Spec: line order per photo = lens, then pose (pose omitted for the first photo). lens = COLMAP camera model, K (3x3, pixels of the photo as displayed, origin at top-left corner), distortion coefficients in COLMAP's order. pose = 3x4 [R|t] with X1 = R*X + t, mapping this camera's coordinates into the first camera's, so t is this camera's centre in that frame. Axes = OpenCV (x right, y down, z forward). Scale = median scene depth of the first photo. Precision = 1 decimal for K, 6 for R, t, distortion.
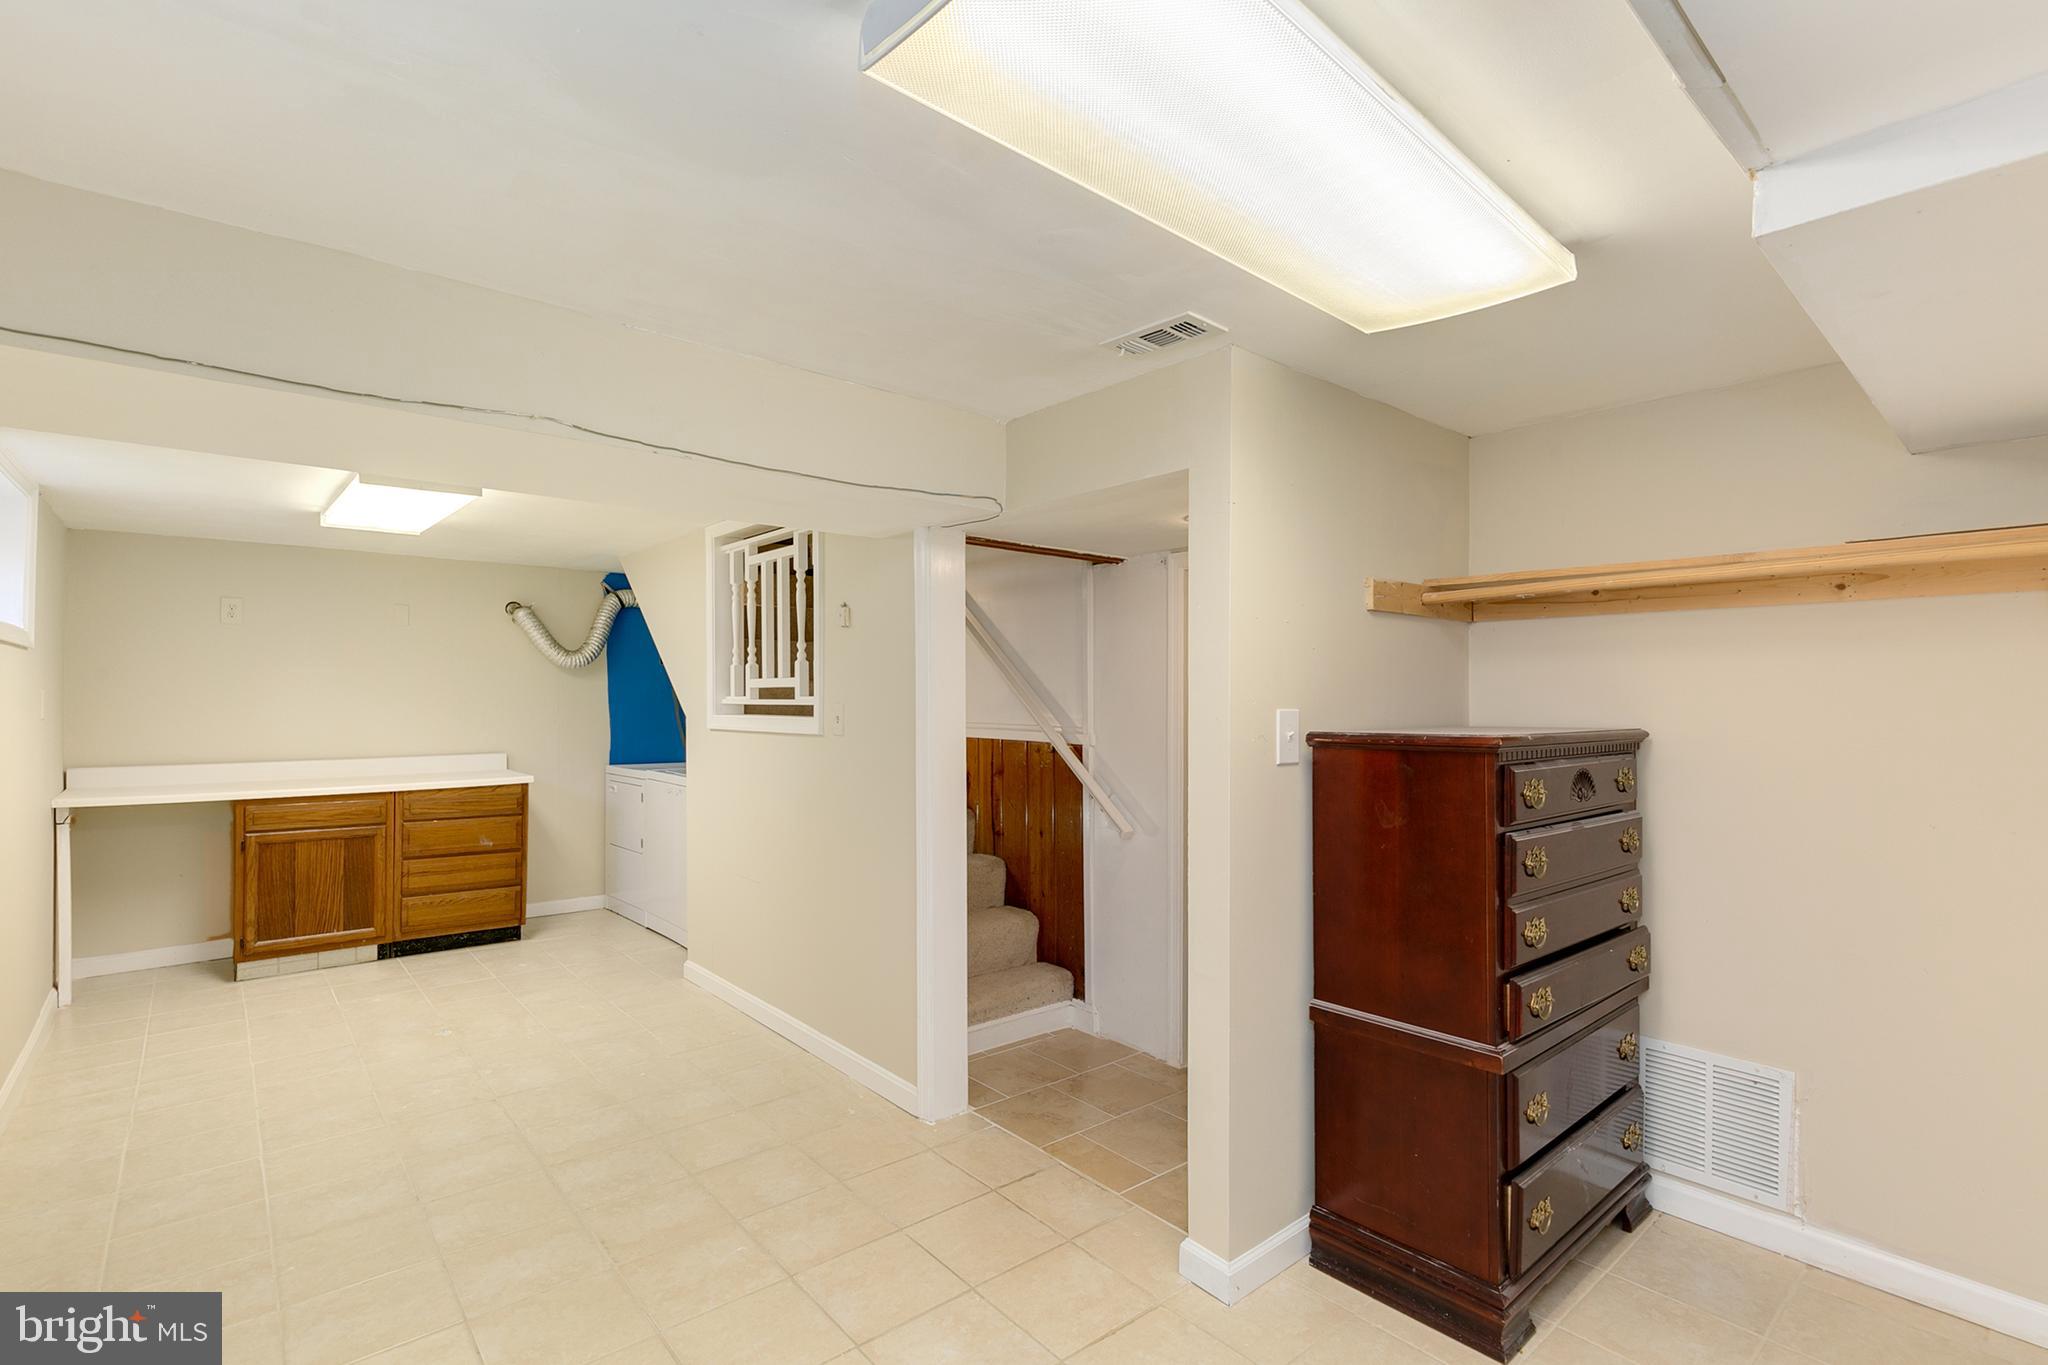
lens RADIAL K [[943.8, 0, 1023.4], [0, 943.8, 702.1], [0, 0, 1]] dist [0.003132, 0.000467]
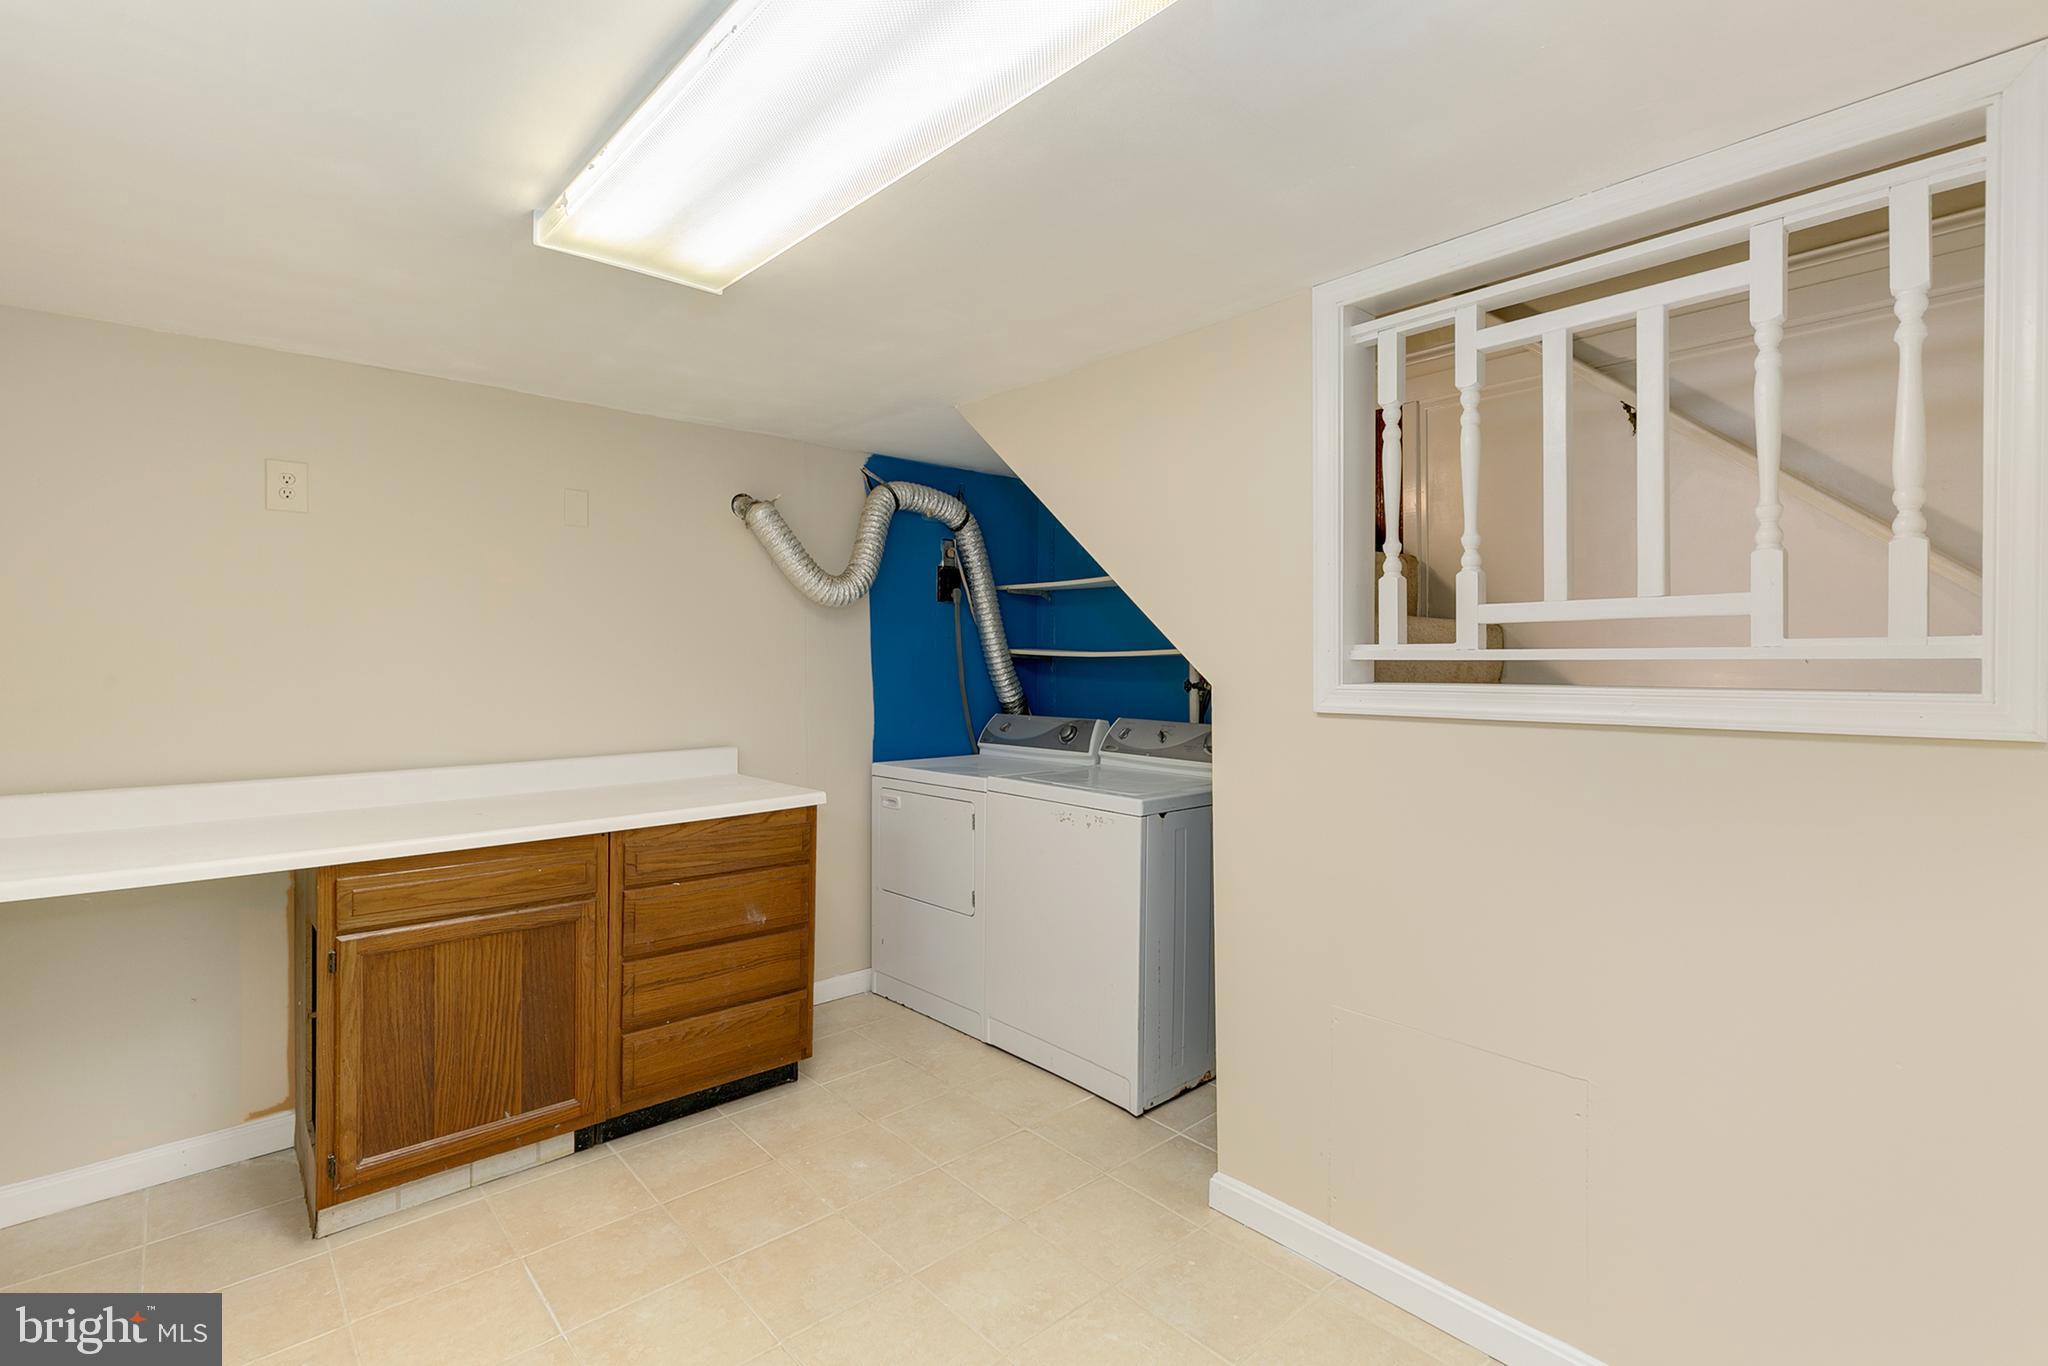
lens RADIAL K [[933.2, 0, 1013.8], [0, 933.2, 673.9], [0, 0, 1]] dist [0.007557, -0.000146]
pose [[0.999931, -0.003032, 0.011340, -0.446929], [0.002929, 0.999955, 0.009015, 0.003576], [-0.011367, -0.008981, 0.999895, 0.482876]]
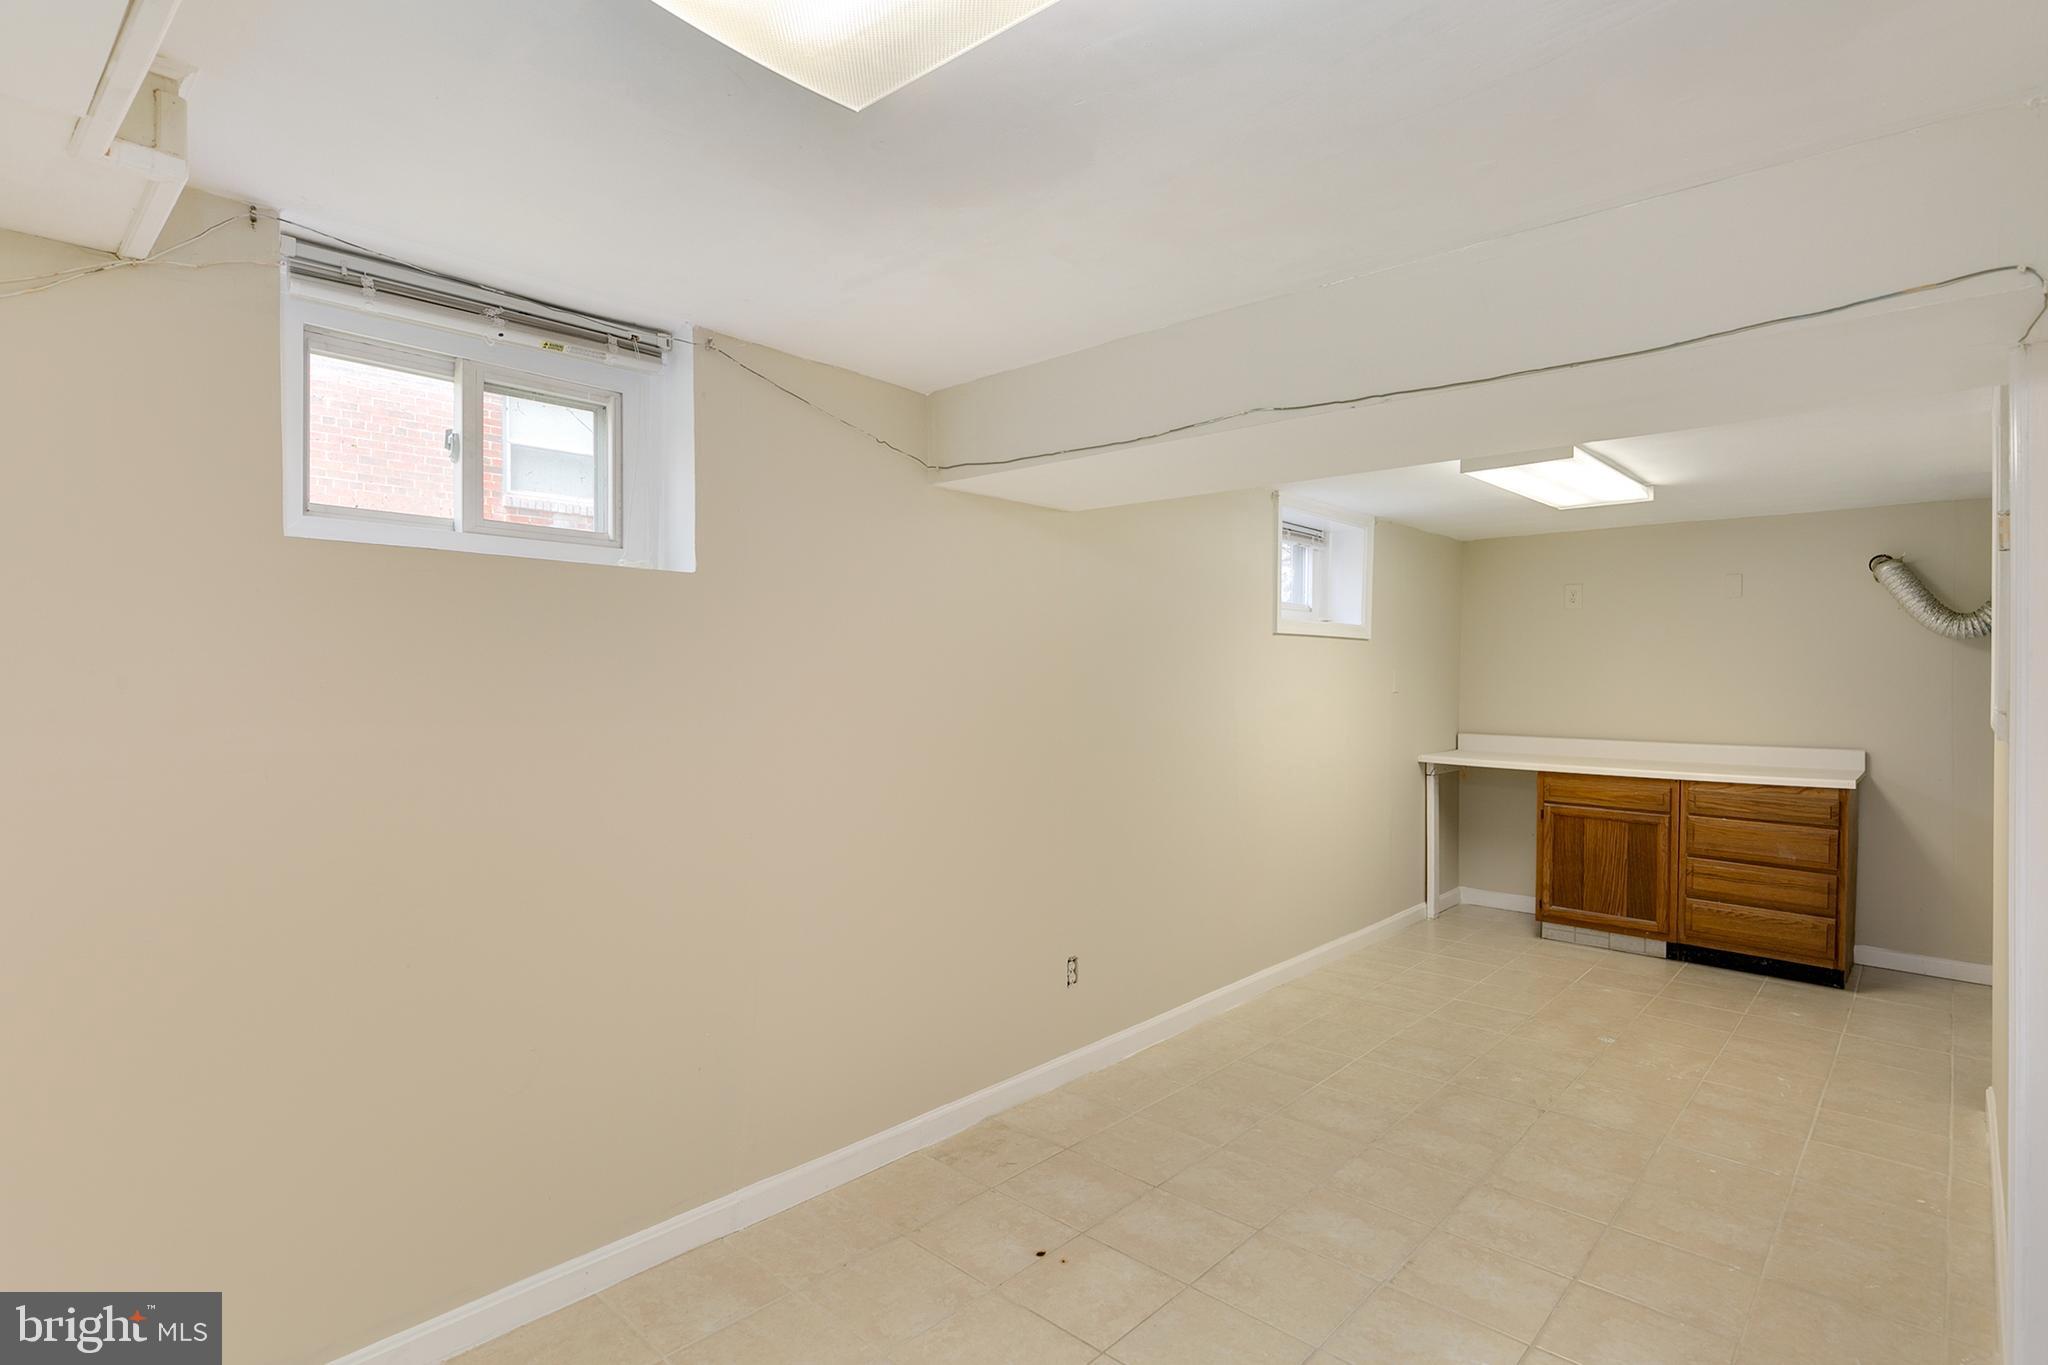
lens RADIAL K [[1027.4, 0, 1024.0], [0, 1027.4, 682.5], [0, 0, 1]] dist [-0.000080, -0.000617]
pose [[0.113021, 0.005491, -0.993577, 0.253591], [-0.009301, 0.999947, 0.004468, 0.001378], [0.993549, 0.008736, 0.113066, 0.252339]]
